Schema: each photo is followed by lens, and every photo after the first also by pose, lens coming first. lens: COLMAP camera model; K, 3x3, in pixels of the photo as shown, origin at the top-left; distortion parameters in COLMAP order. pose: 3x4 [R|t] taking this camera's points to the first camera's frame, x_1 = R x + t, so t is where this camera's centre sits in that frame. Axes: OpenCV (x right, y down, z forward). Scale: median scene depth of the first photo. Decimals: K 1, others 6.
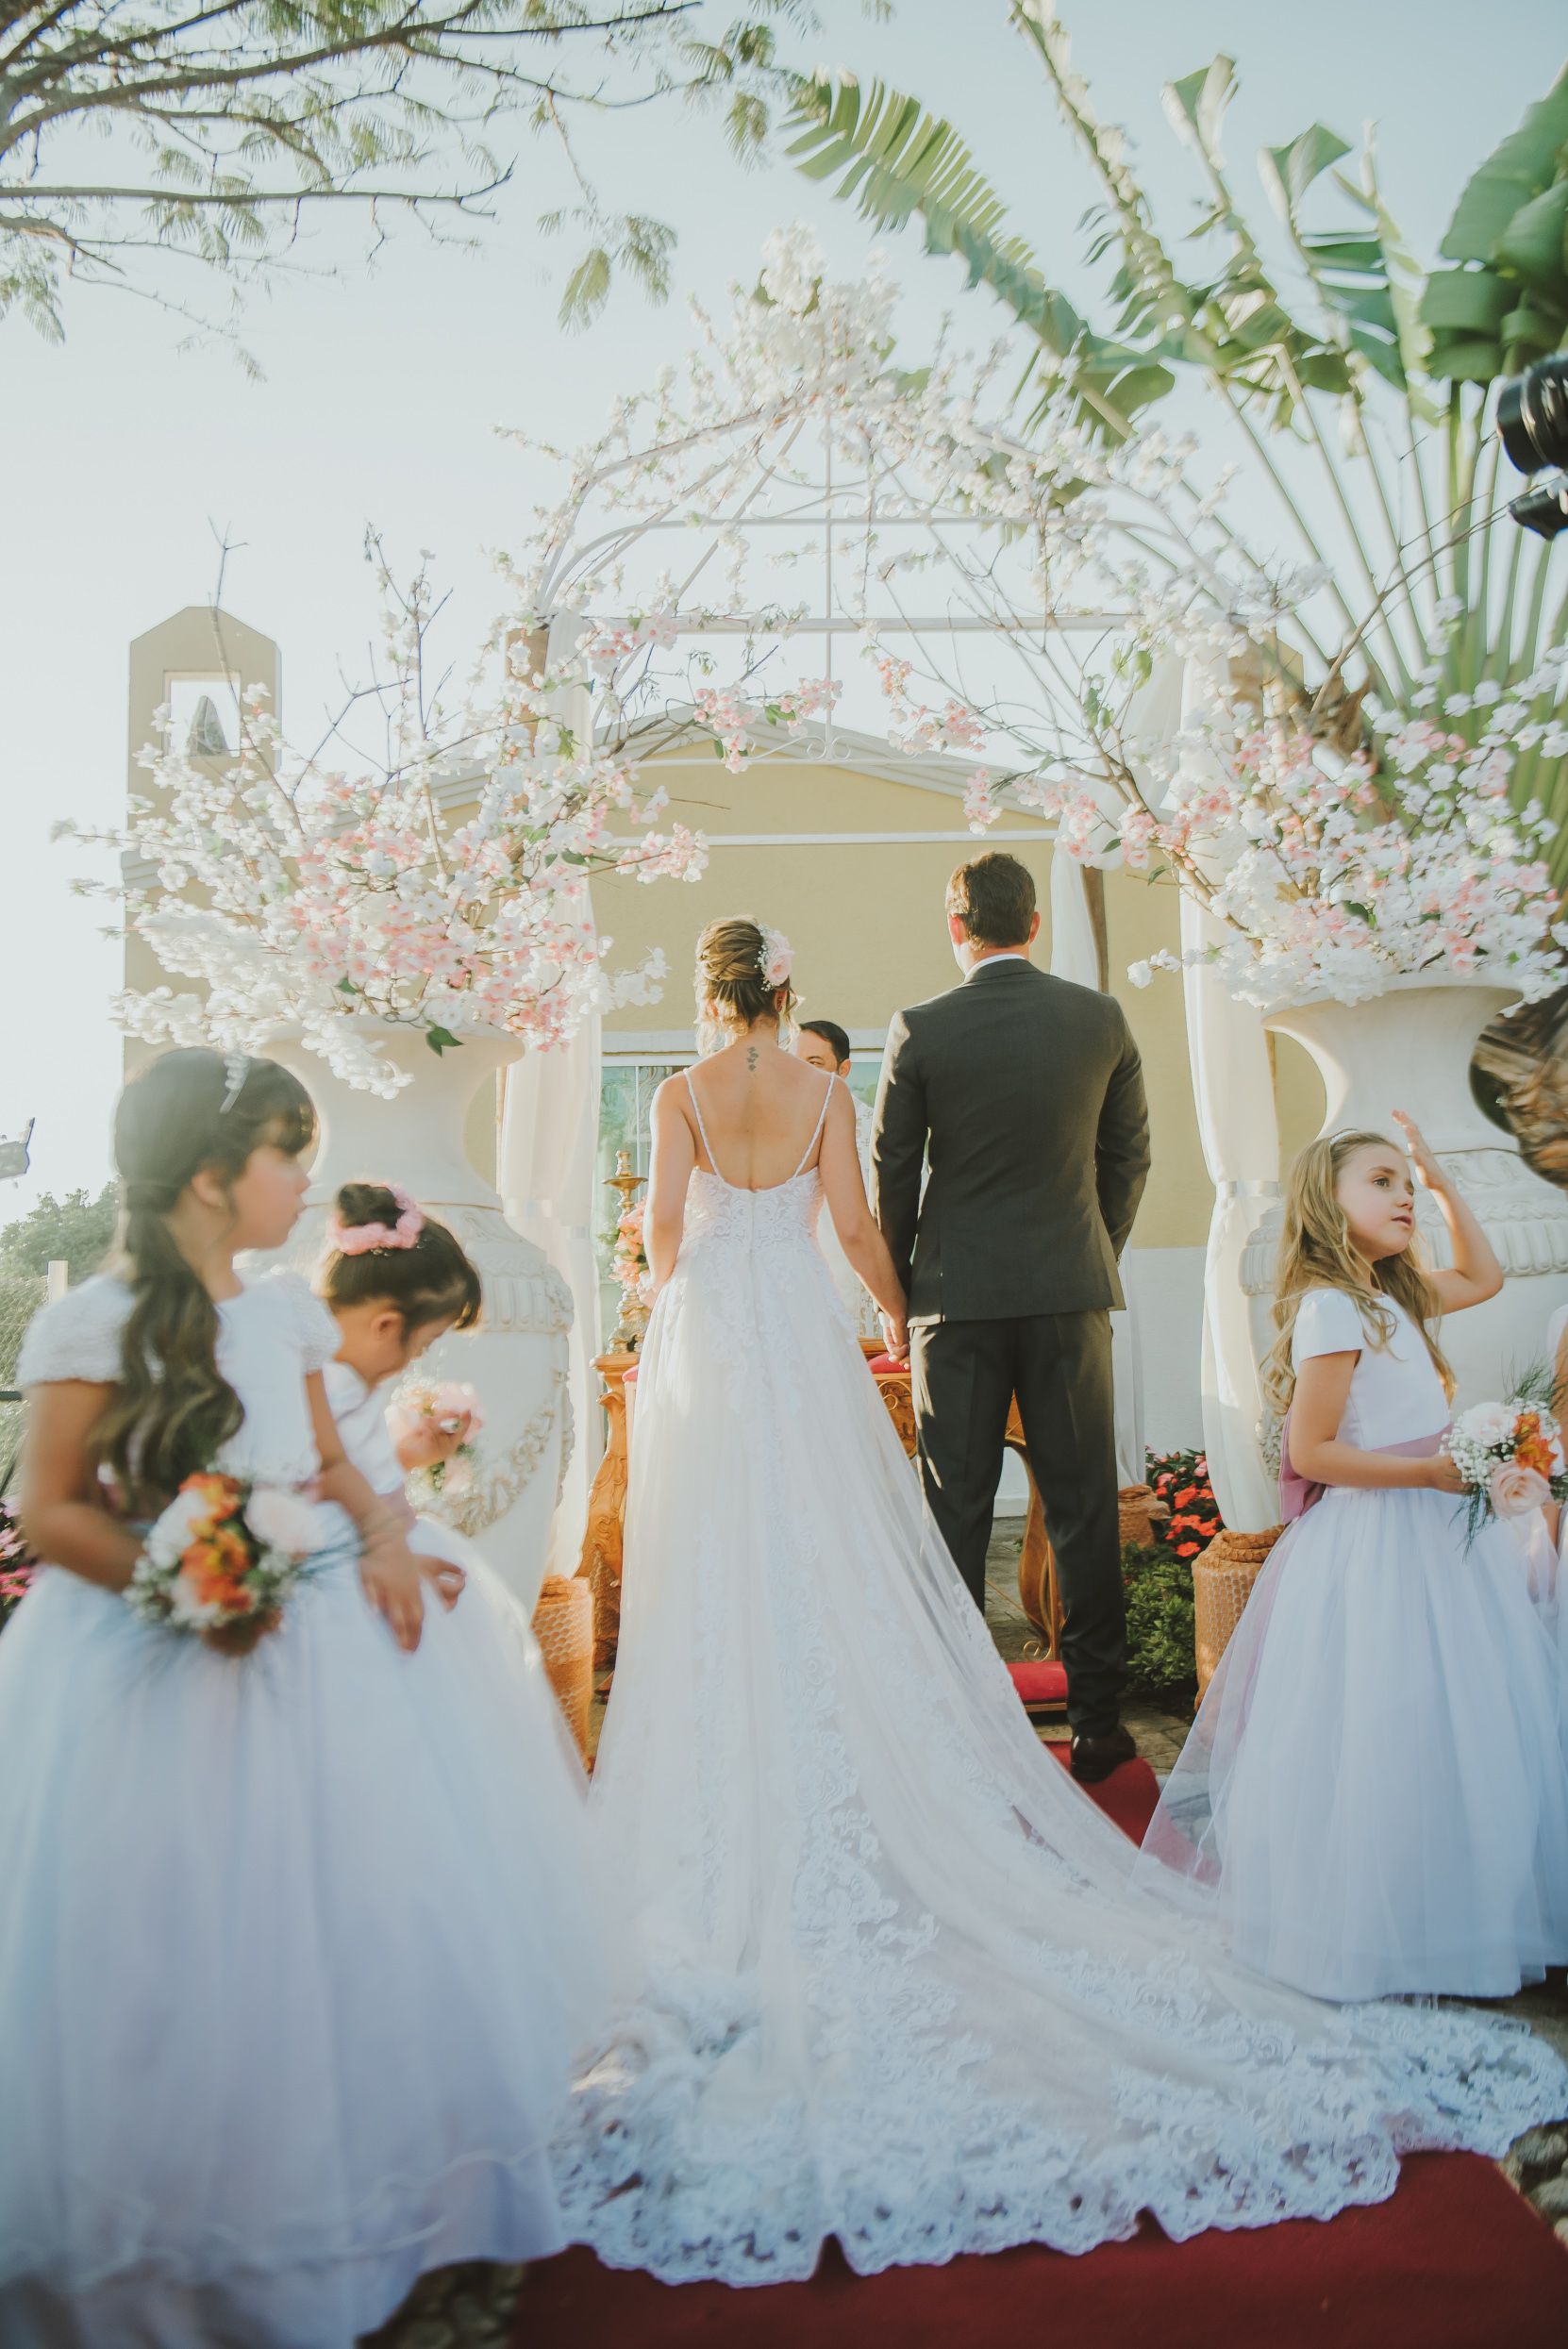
lens RADIAL K [[1914.3, 0, 798.5], [0, 1914.3, 1144.0], [0, 0, 1]] dist [-0.021839, 0.005312]
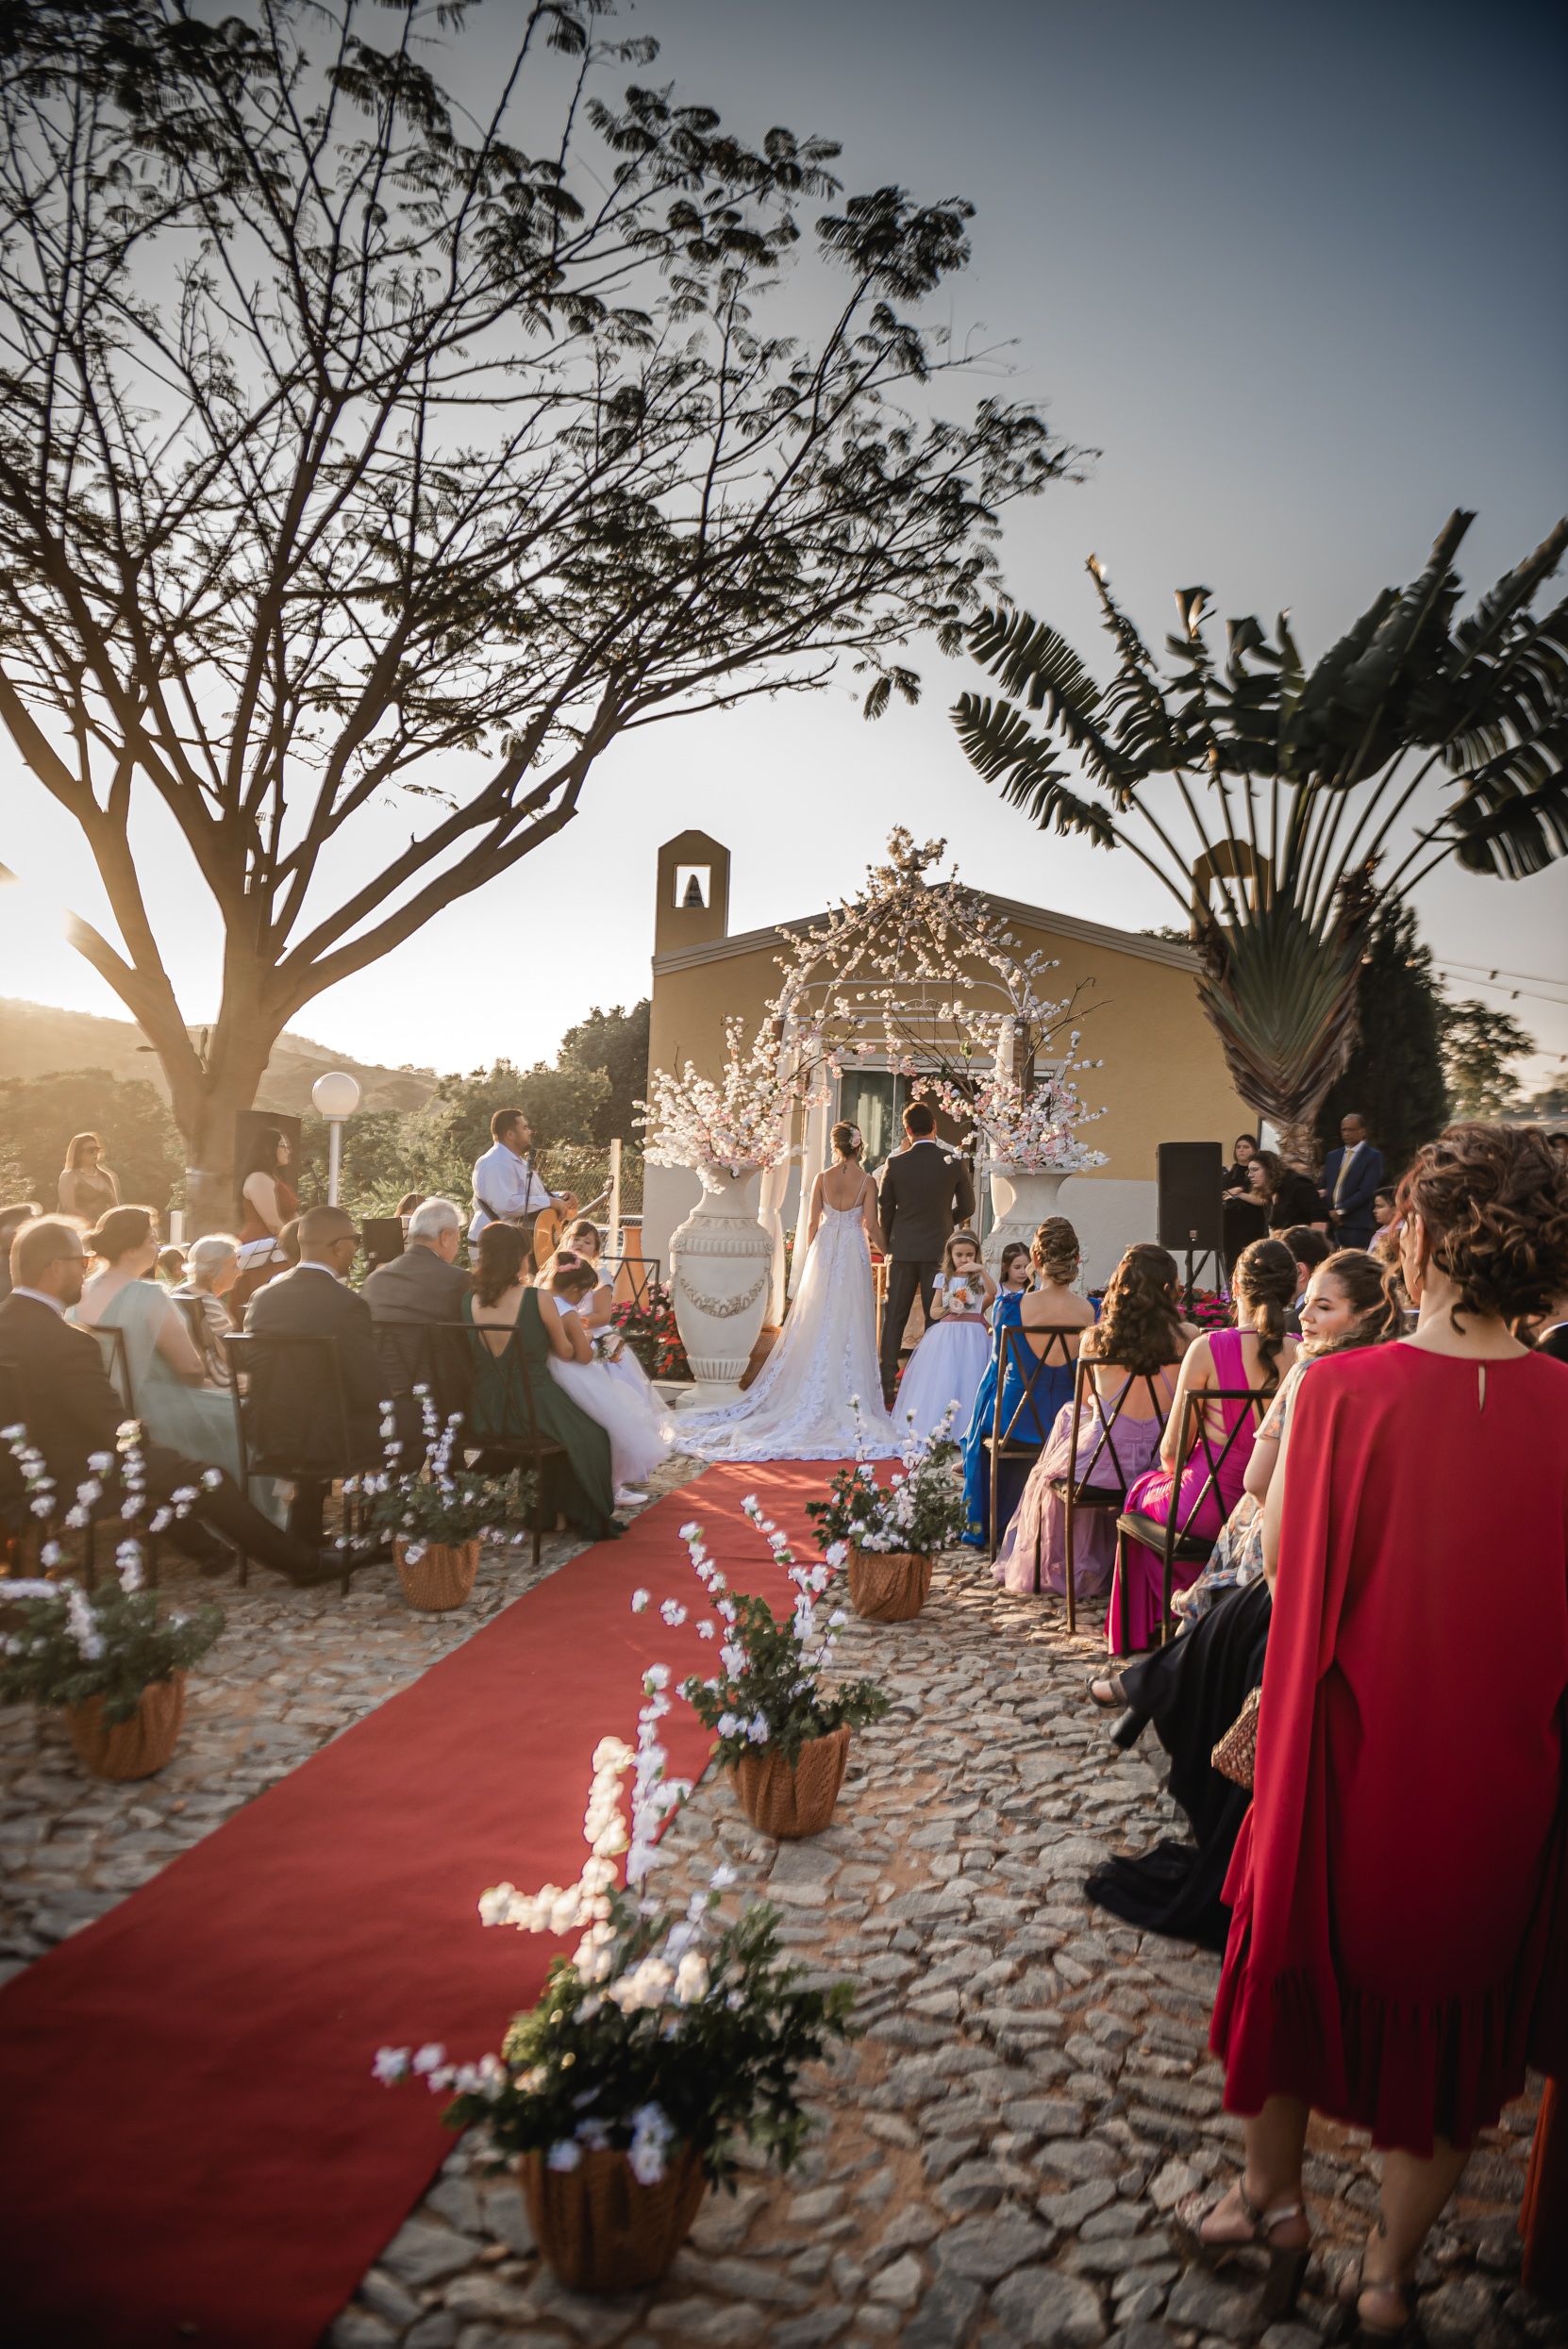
lens RADIAL K [[1599.9, 0, 793.0], [0, 1599.9, 1145.4], [0, 0, 1]] dist [-0.041850, -0.007579]
pose [[0.967899, 0.066220, -0.242459, 0.259911], [-0.036638, 0.991537, 0.124547, -0.197939], [0.248655, -0.111666, 0.962134, -0.747338]]
